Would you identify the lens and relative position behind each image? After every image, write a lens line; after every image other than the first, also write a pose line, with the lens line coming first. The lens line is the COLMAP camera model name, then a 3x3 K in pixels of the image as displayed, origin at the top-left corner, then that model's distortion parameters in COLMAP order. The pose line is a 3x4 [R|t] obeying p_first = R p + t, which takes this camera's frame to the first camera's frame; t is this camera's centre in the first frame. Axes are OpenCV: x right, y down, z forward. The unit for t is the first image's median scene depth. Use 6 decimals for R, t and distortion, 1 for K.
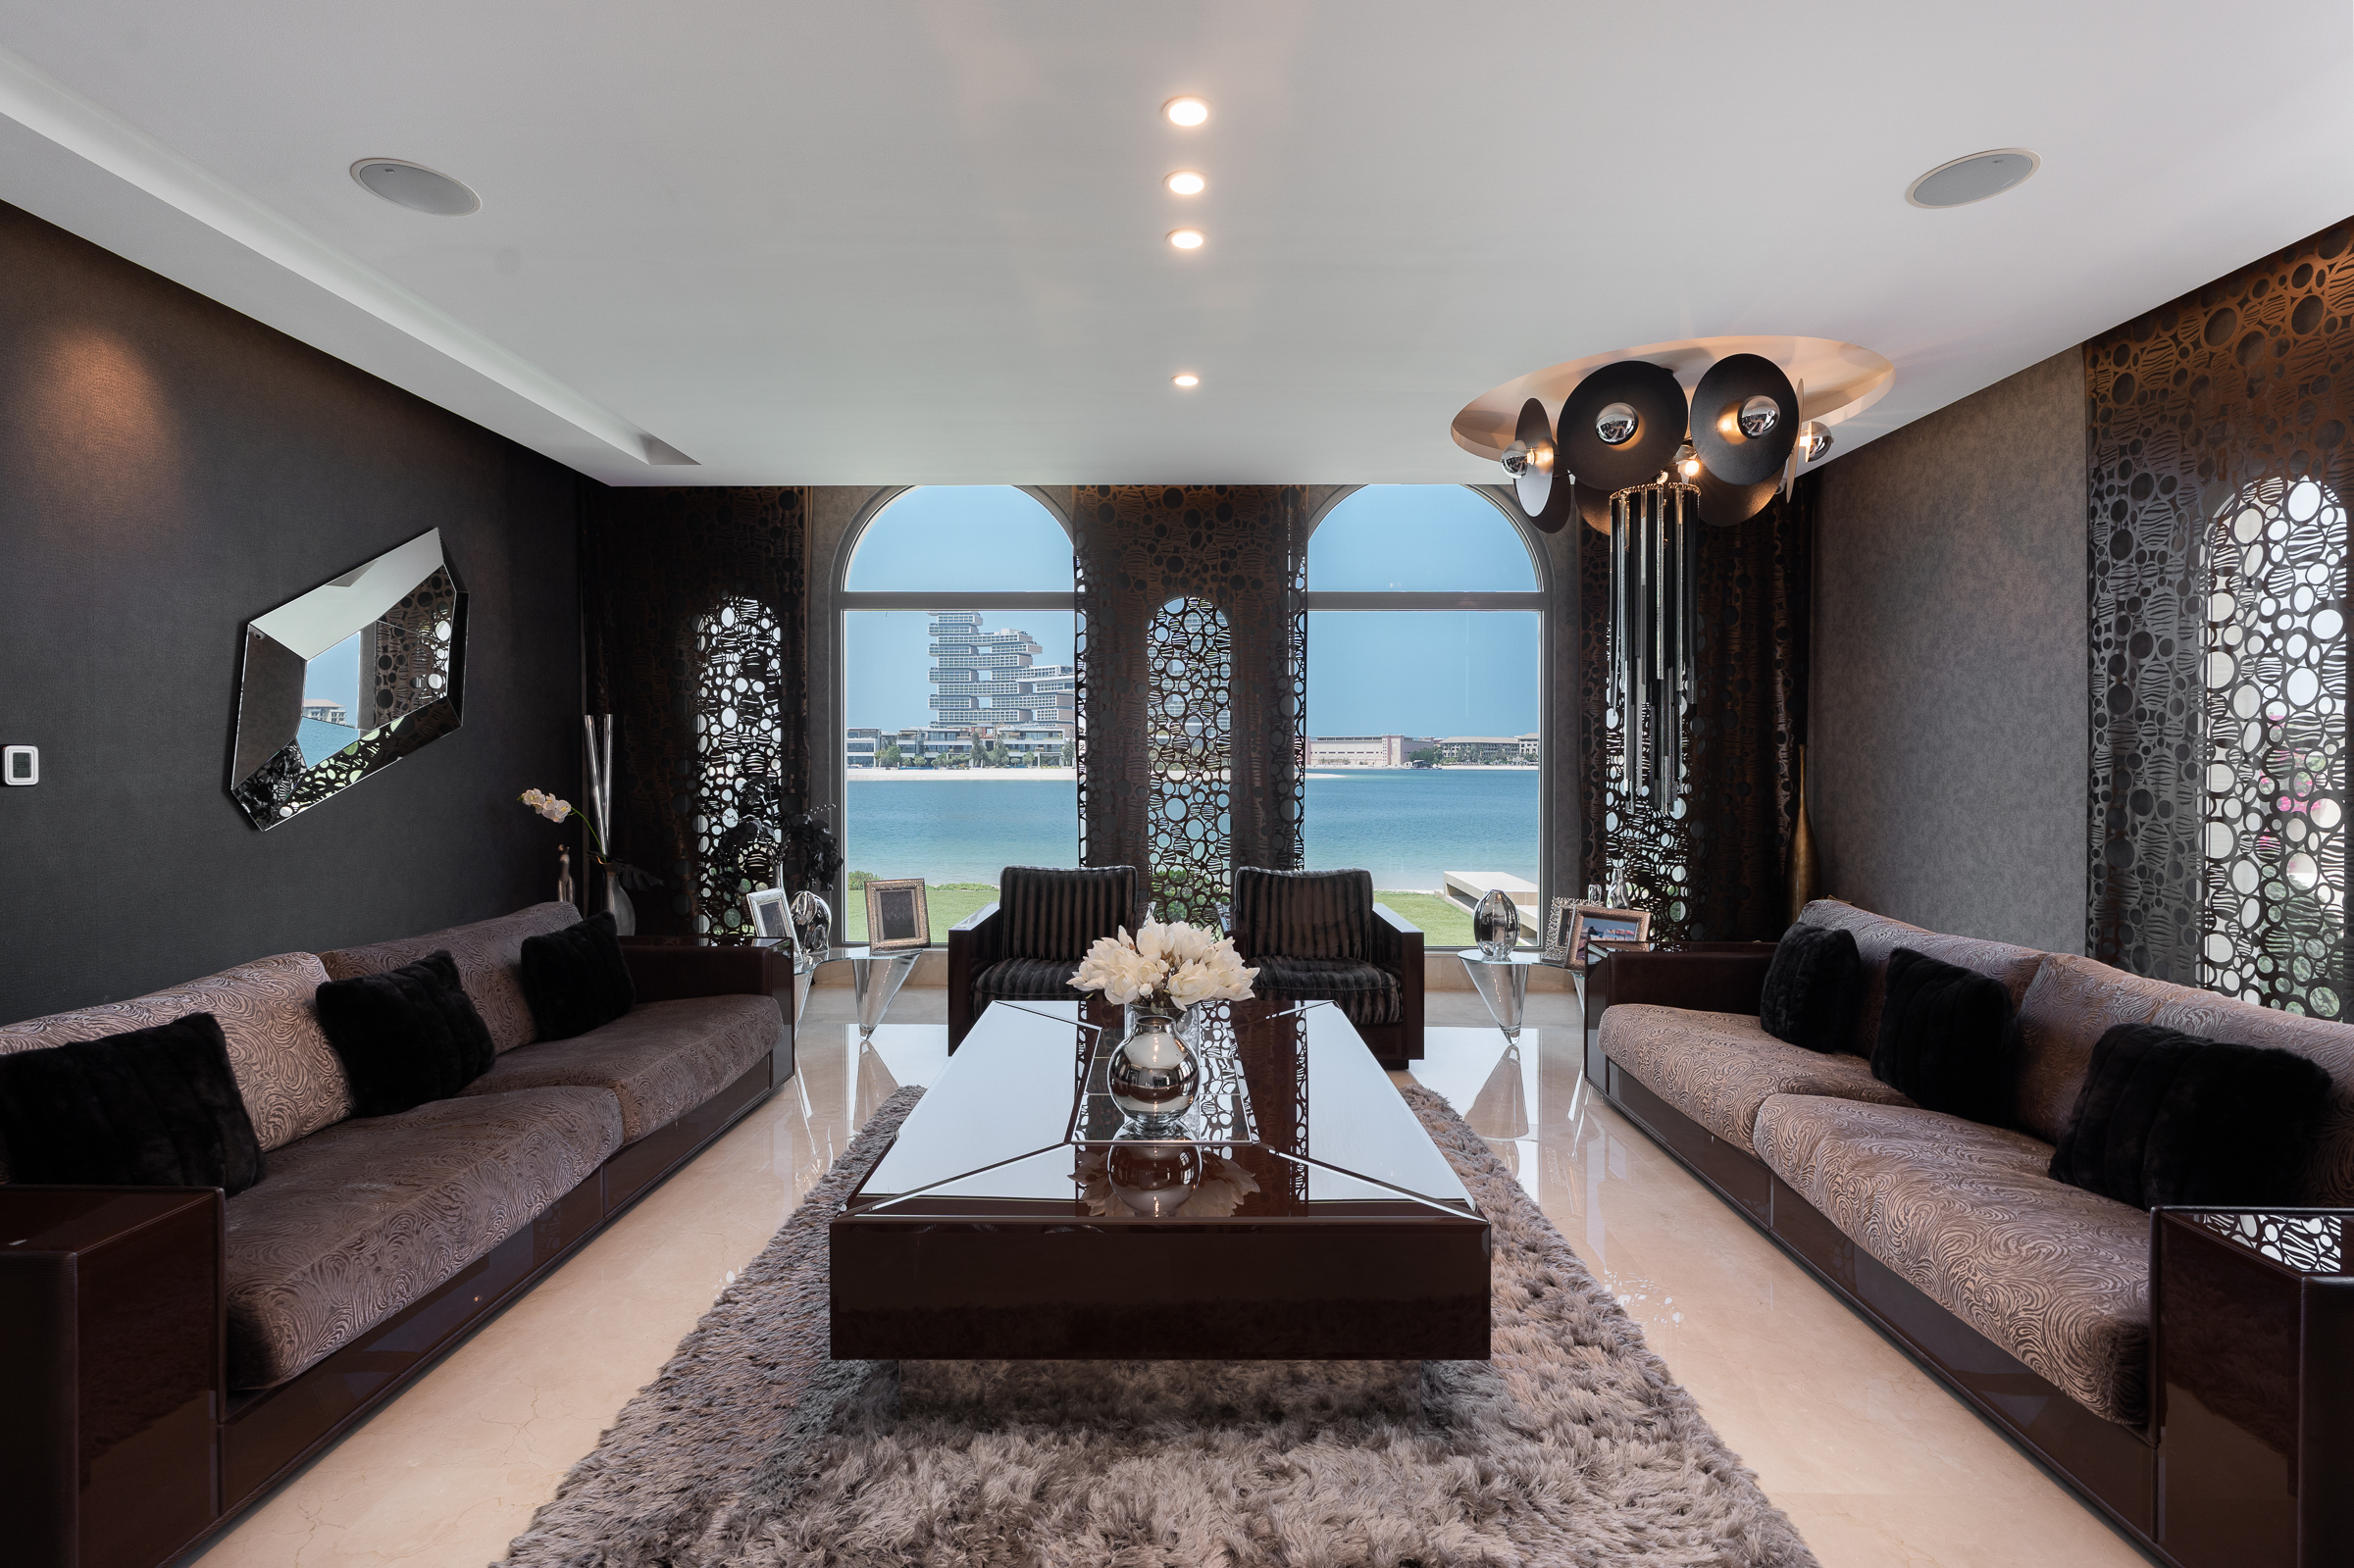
lens RADIAL K [[1061.0, 0, 1142.1], [0, 1061.0, 790.3], [0, 0, 1]] dist [-0.000440, 0.000373]
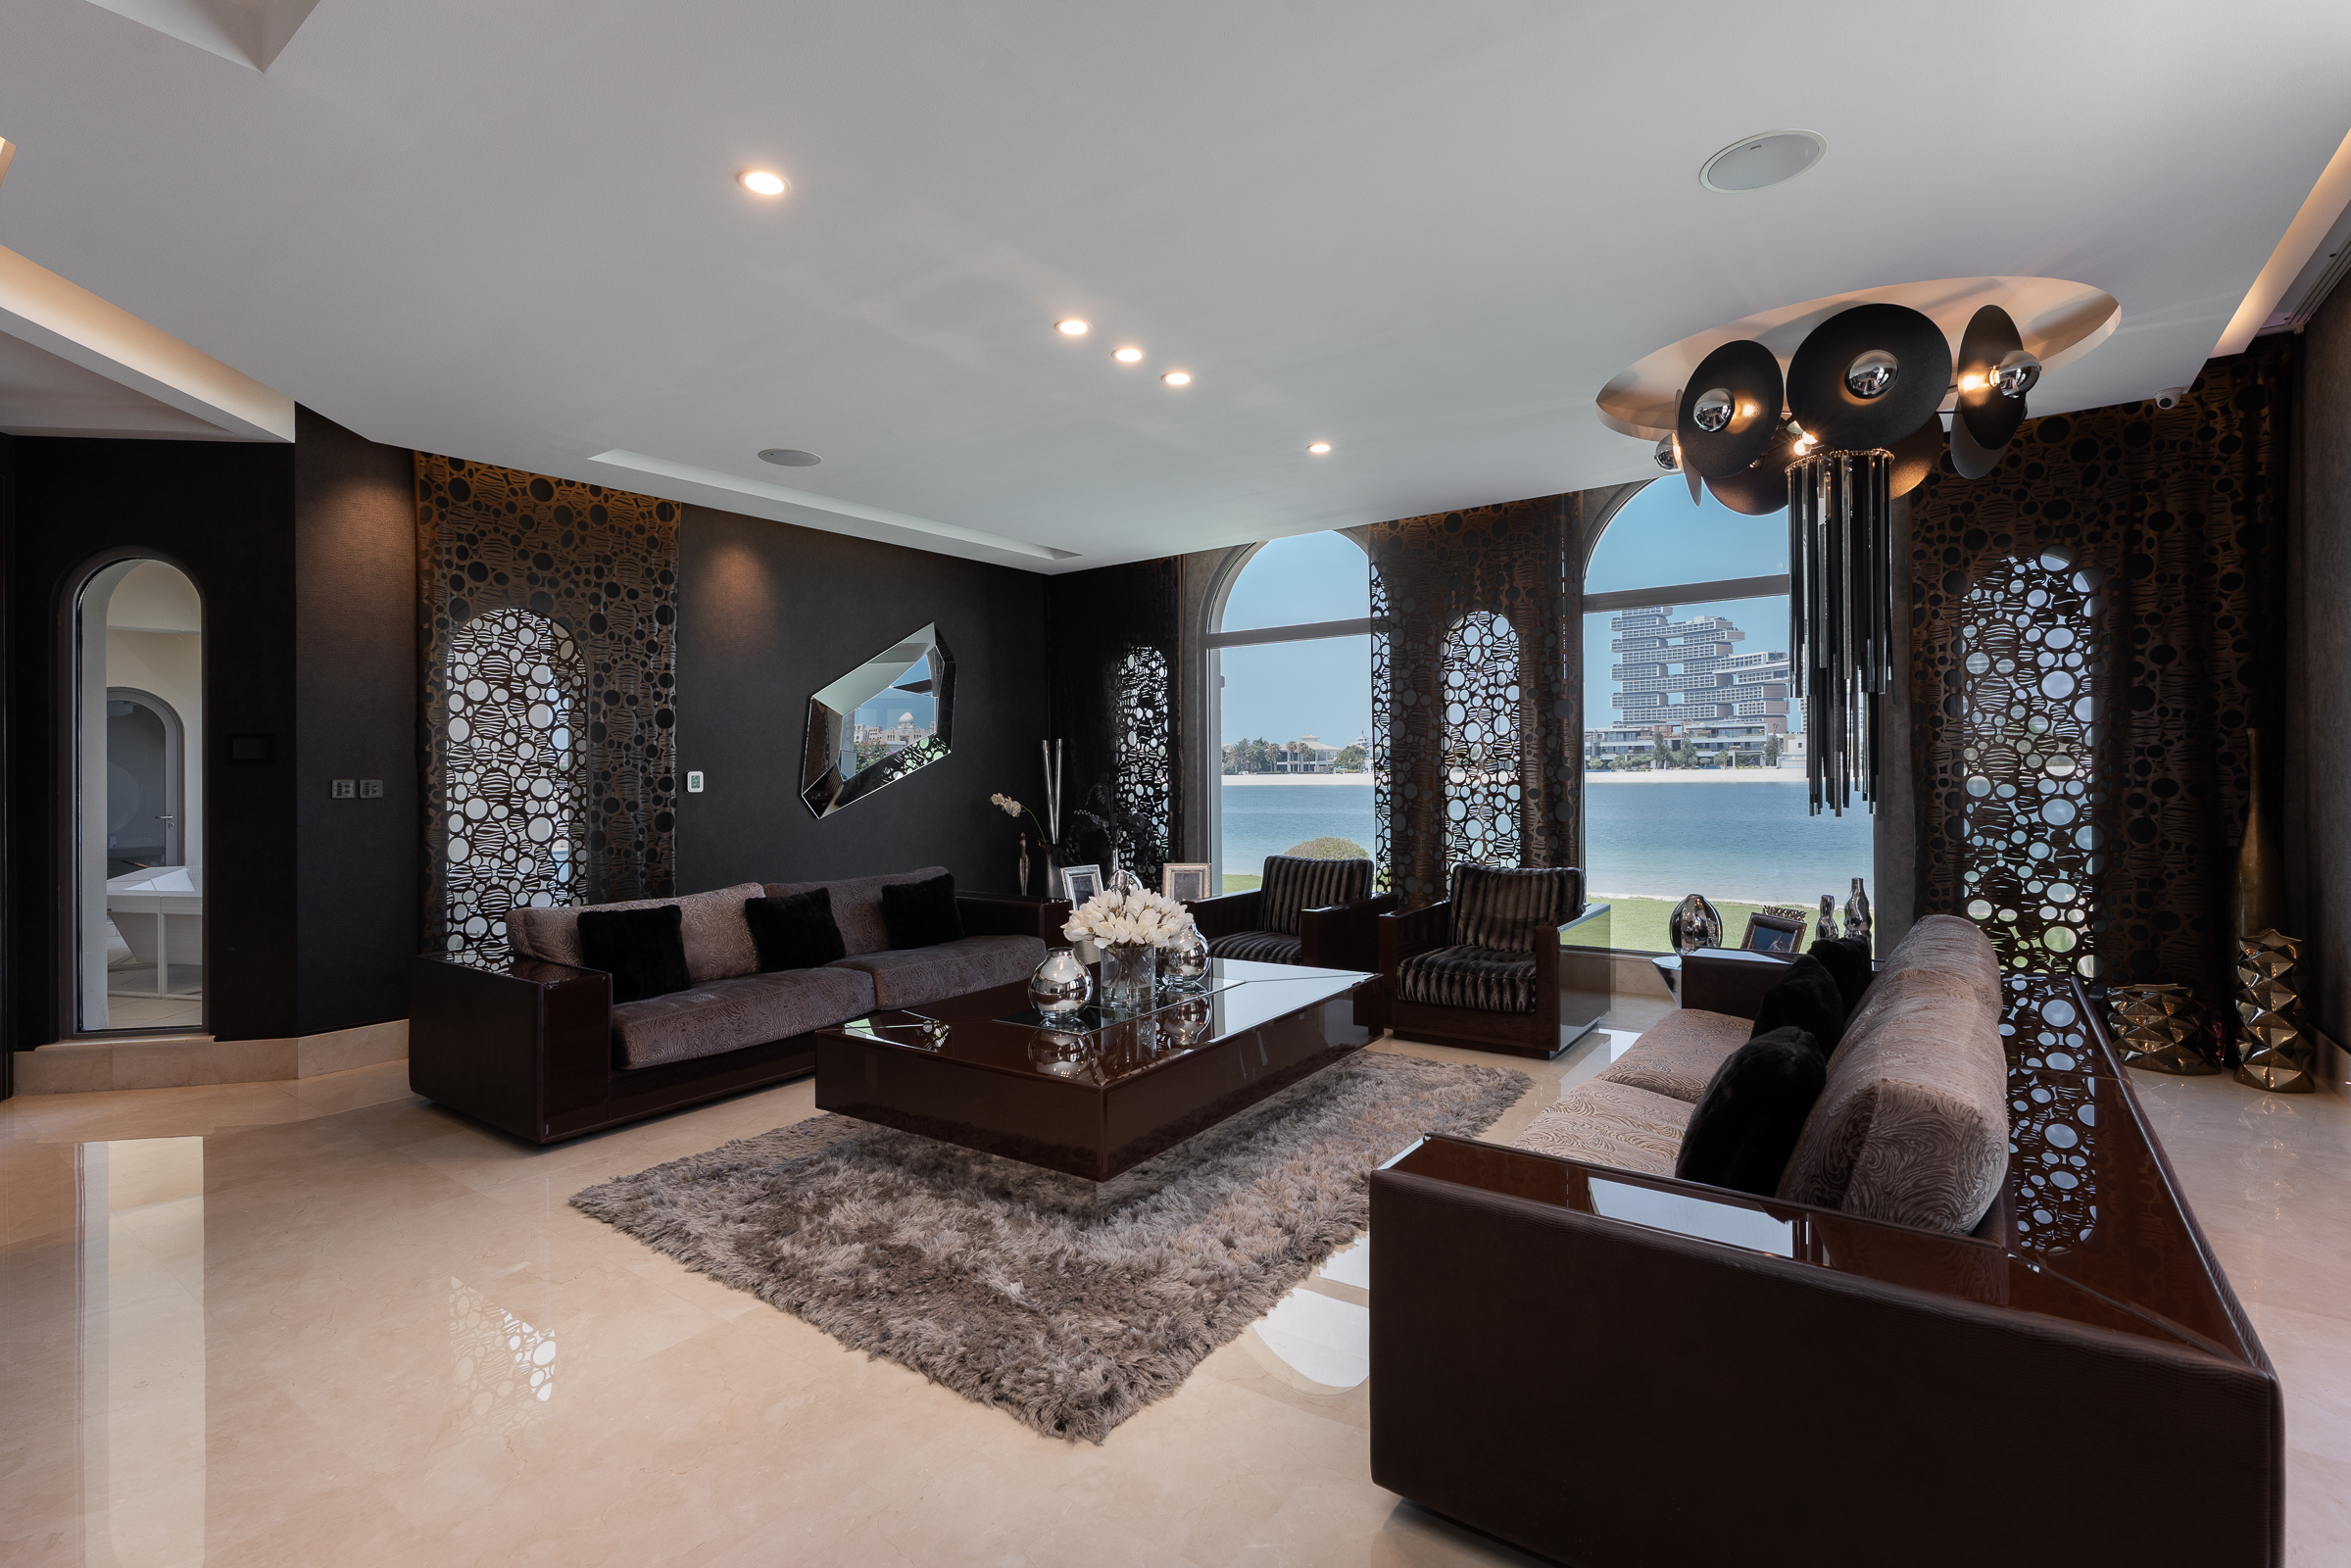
lens RADIAL K [[1054.2, 0, 1175.5], [0, 1054.2, 784.0], [0, 0, 1]] dist [-0.000079, 0.000104]
pose [[0.826672, -0.008753, -0.562617, 0.398116], [0.003272, 0.999937, -0.010749, 0.002086], [0.562675, 0.007045, 0.826648, -0.046430]]
